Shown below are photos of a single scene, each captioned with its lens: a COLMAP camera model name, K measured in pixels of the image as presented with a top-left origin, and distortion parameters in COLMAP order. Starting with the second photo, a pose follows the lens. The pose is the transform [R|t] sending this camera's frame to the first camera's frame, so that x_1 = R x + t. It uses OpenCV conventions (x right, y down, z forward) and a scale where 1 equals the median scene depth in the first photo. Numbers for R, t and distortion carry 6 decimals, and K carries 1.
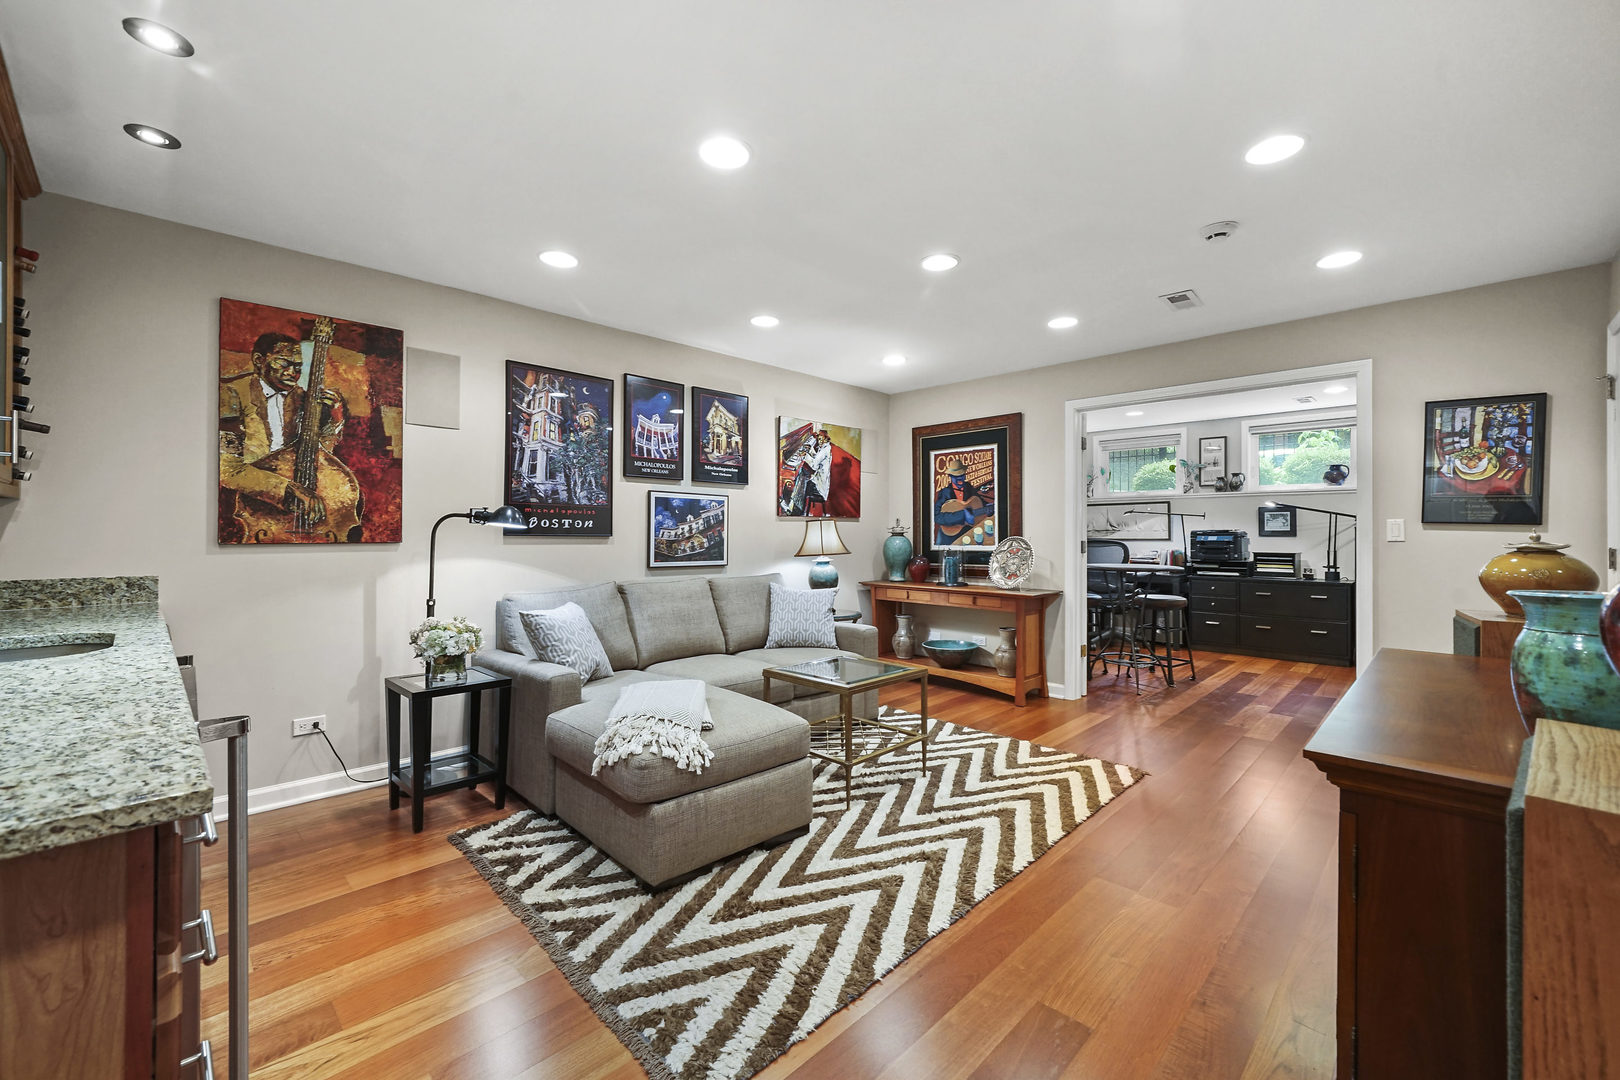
lens RADIAL K [[662.7, 0, 808.3], [0, 662.7, 529.1], [0, 0, 1]] dist [-0.001196, -0.000086]
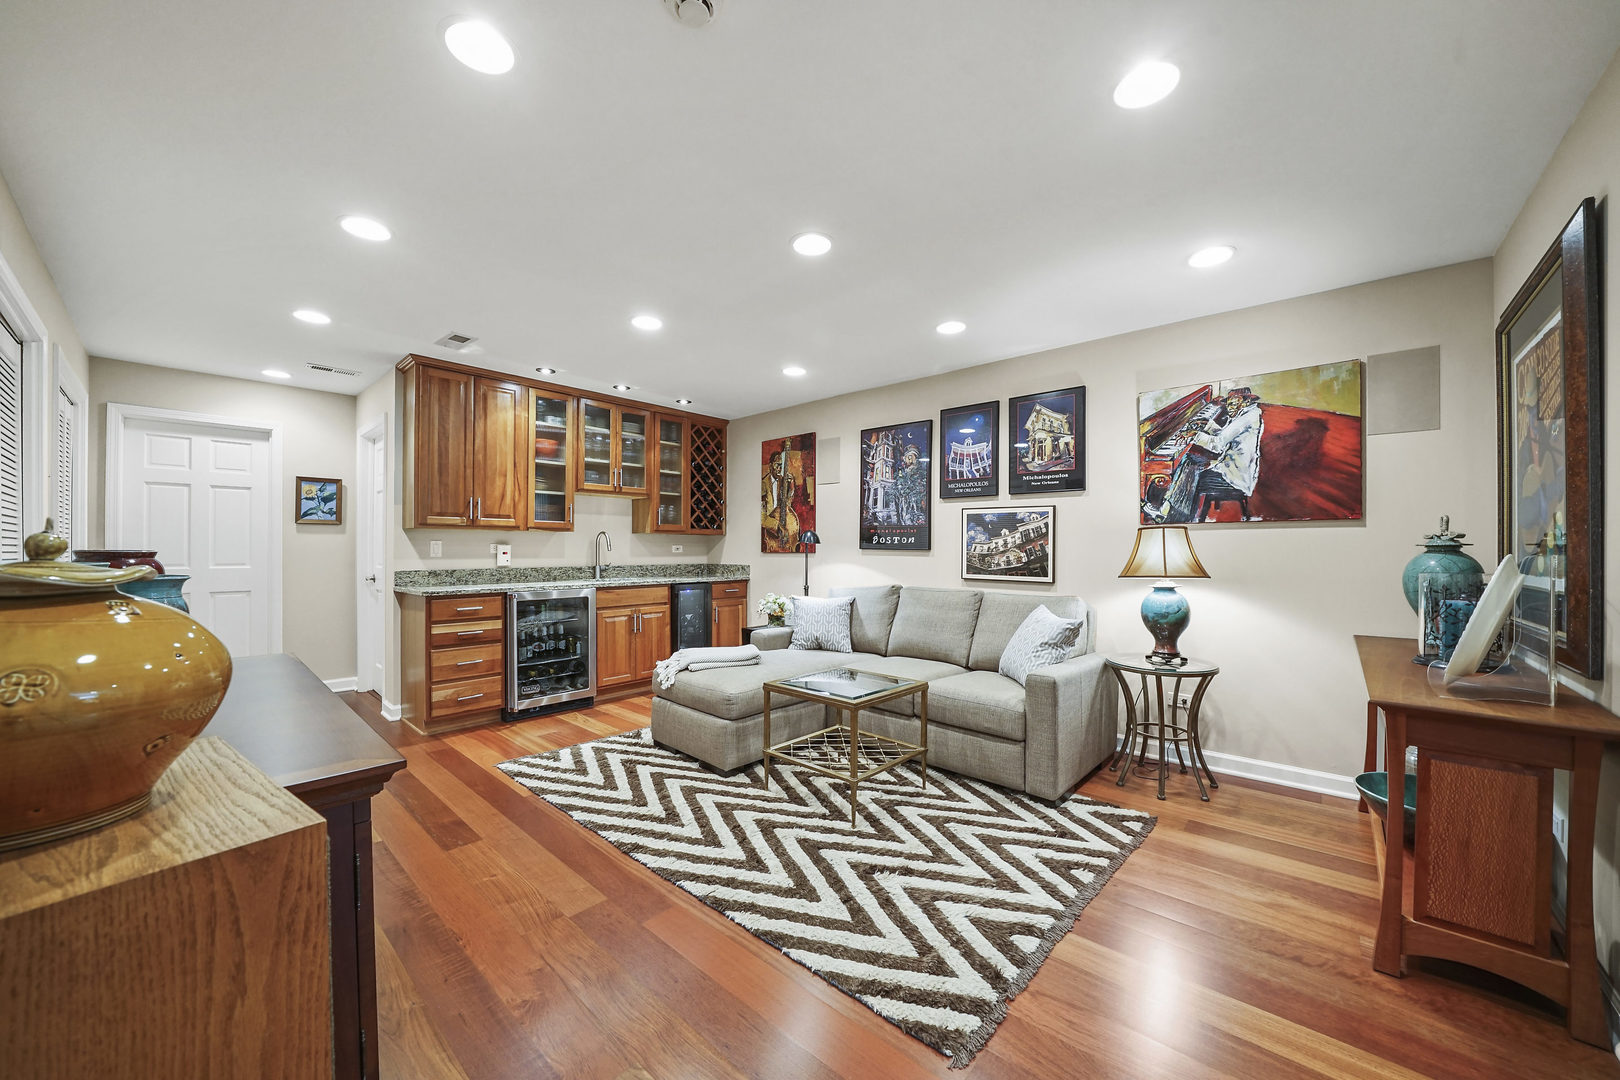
lens RADIAL K [[589.8, 0, 809.7], [0, 589.8, 547.1], [0, 0, 1]] dist [-0.014808, -0.000023]
pose [[0.045069, -0.004114, -0.998975, 0.812761], [0.002482, 0.999989, -0.004006, 0.010009], [0.998981, -0.002299, 0.045079, 0.784926]]
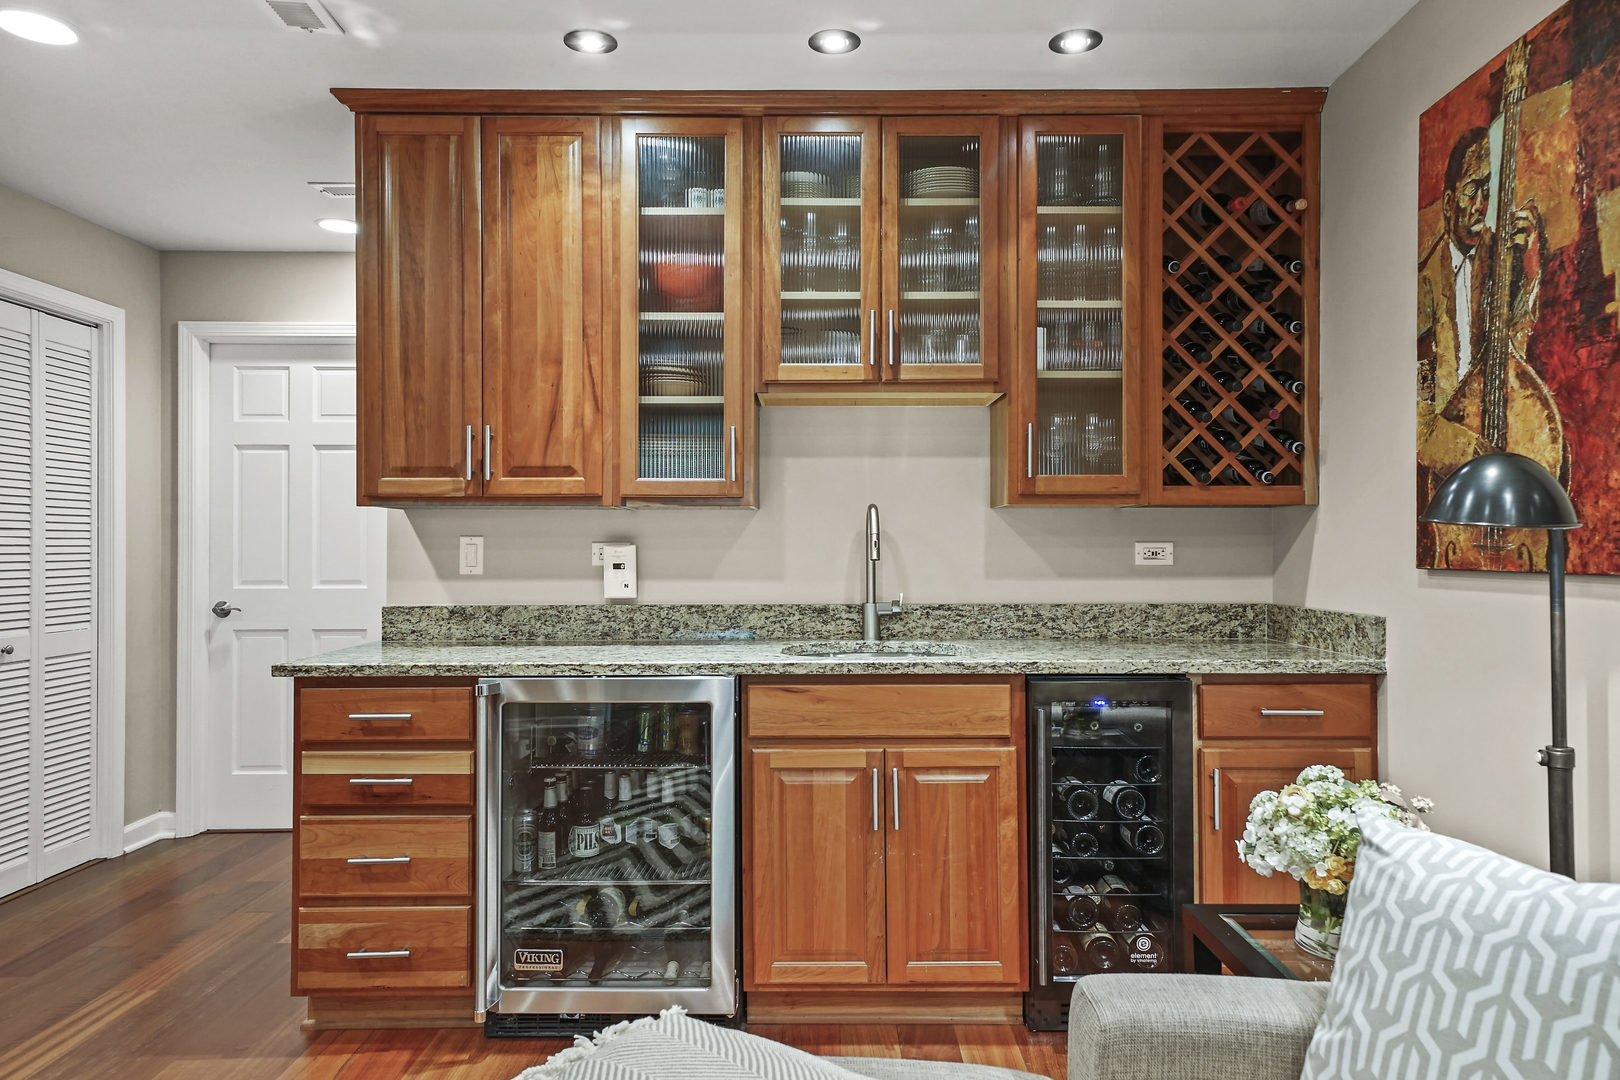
lens RADIAL K [[1078.4, 0, 817.8], [0, 1078.4, 537.8], [0, 0, 1]] dist [0.033505, 0.000727]
pose [[-0.712277, -0.008900, -0.701842, 0.068550], [0.002525, 0.999881, -0.015241, 0.006825], [0.701894, -0.012628, -0.712170, 0.945512]]
